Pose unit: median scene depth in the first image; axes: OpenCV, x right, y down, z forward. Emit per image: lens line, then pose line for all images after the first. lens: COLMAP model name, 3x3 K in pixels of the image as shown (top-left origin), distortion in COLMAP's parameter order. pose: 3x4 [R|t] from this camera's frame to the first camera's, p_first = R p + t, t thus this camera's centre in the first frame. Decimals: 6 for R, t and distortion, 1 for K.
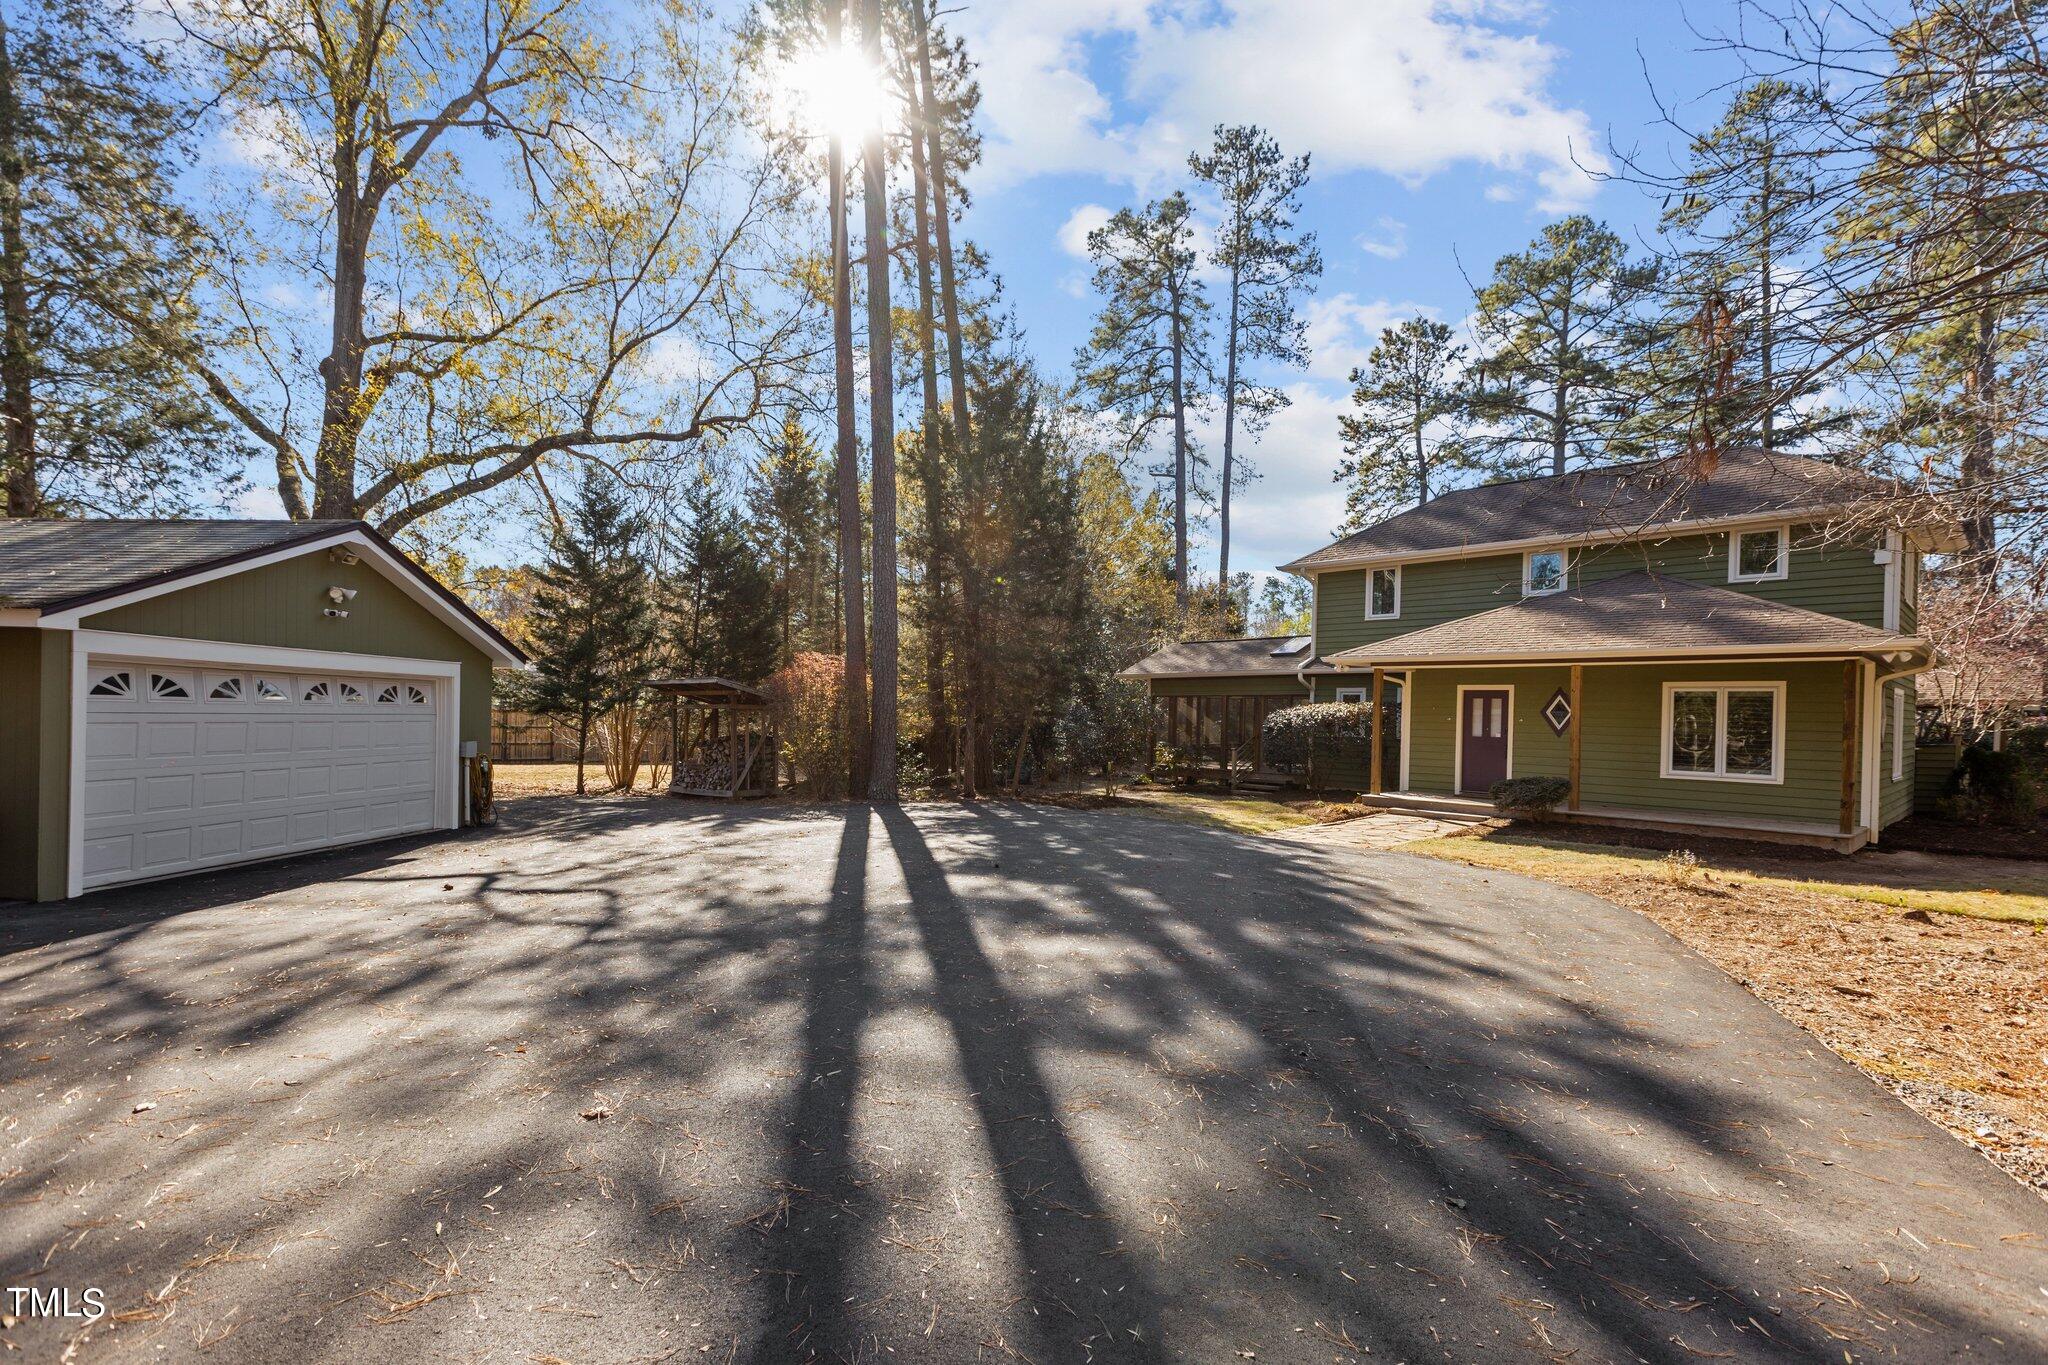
lens RADIAL K [[924.3, 0, 1030.9], [0, 924.3, 726.4], [0, 0, 1]] dist [0.003809, -0.000398]
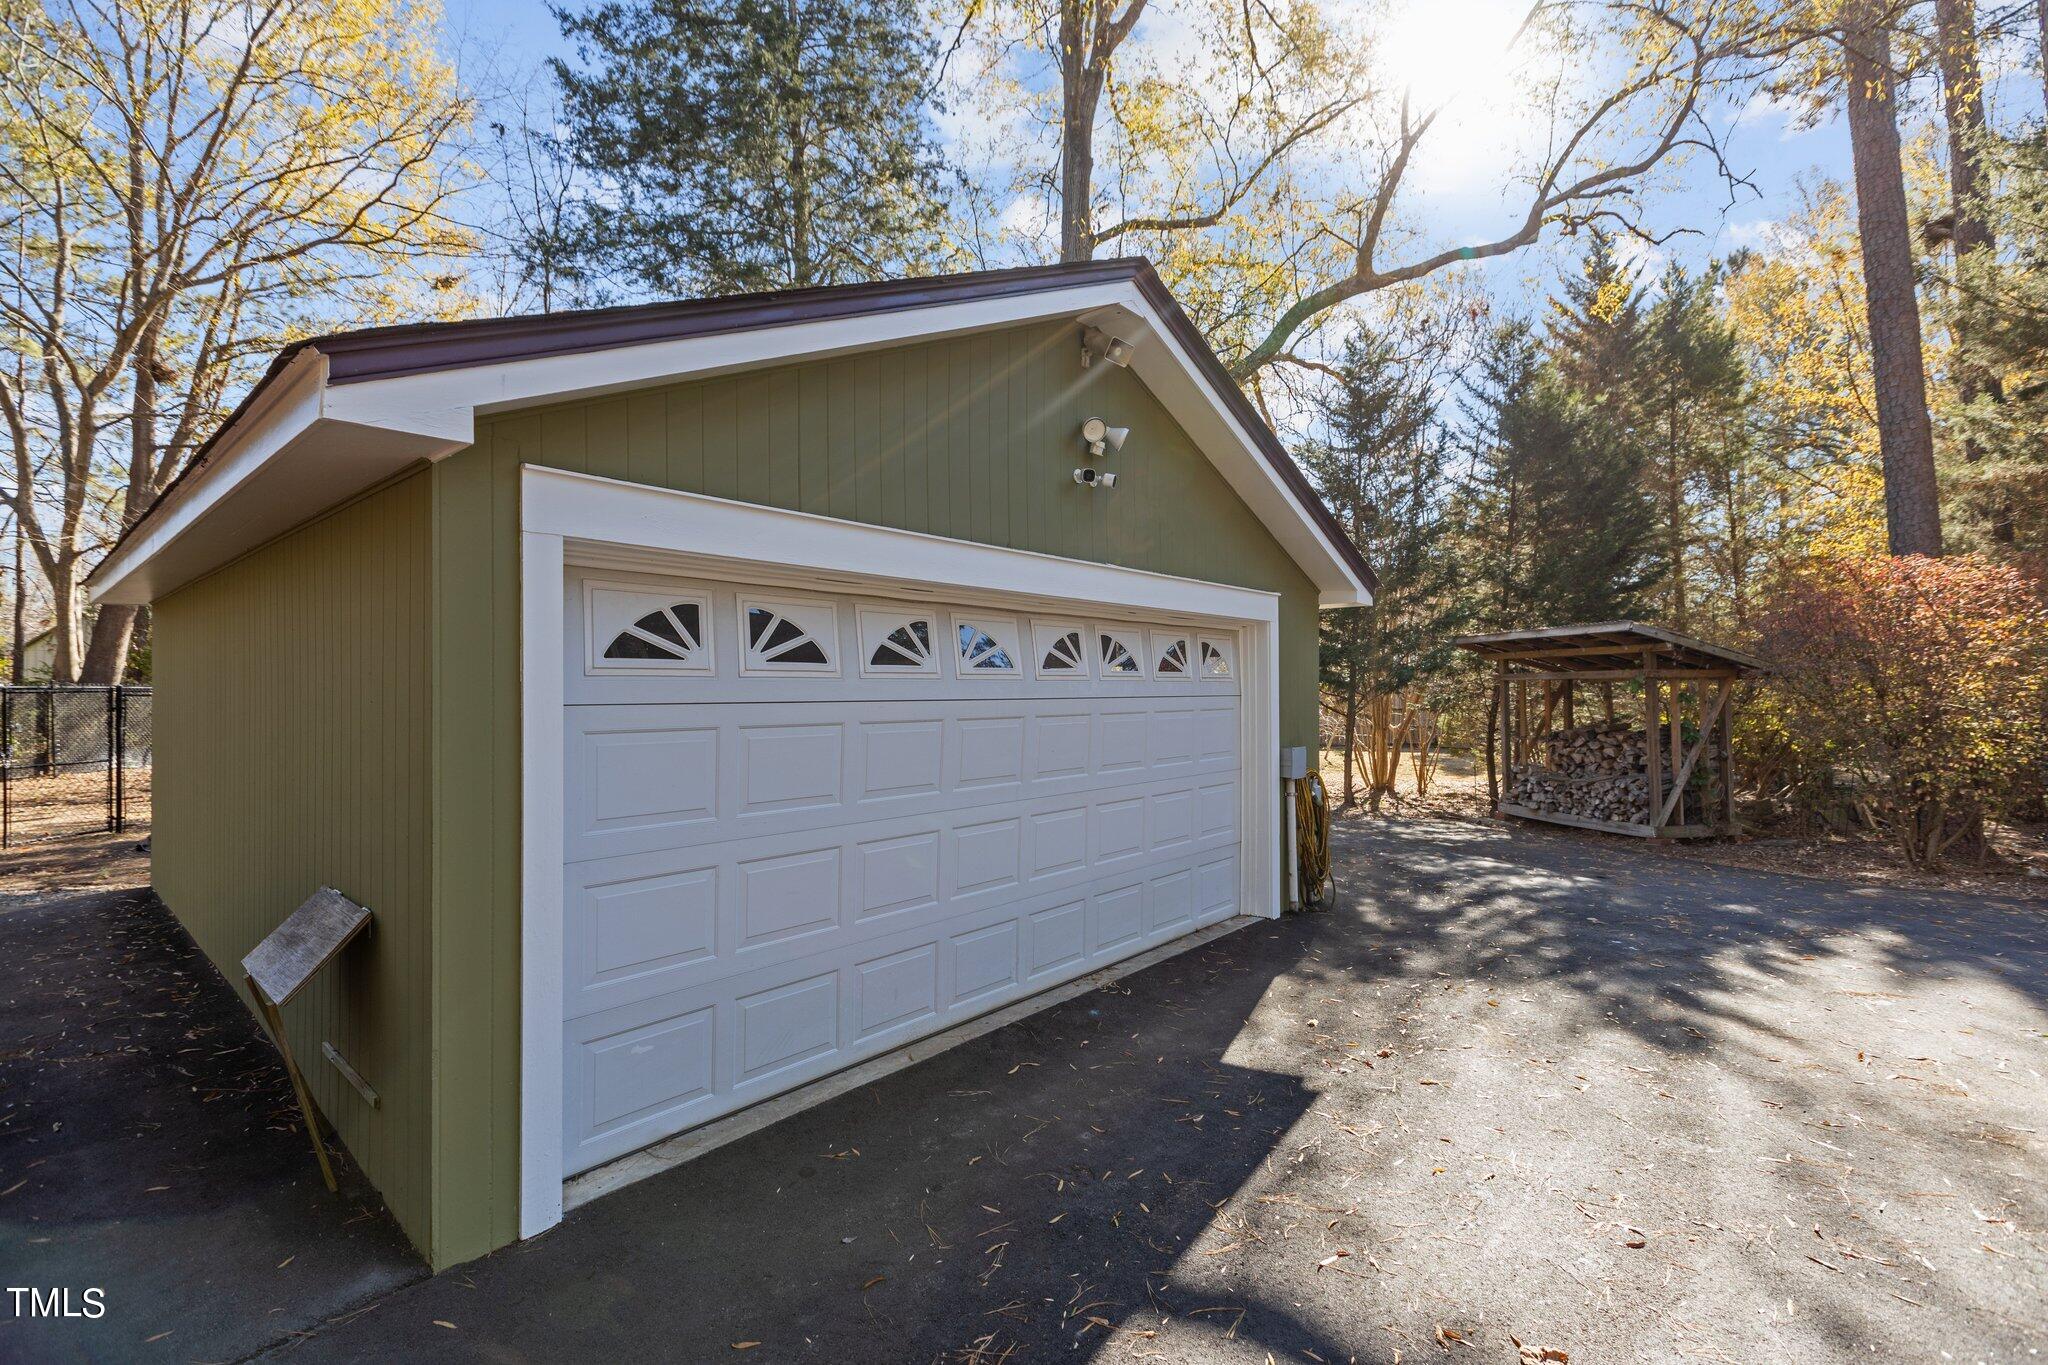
lens RADIAL K [[905.4, 0, 1024.0], [0, 905.4, 682.5], [0, 0, 1]] dist [-0.001638, -0.000582]
pose [[0.777100, -0.025193, -0.628872, -0.410945], [0.010926, 0.999588, -0.026543, -0.007823], [0.629282, 0.013755, 0.777055, 0.521136]]
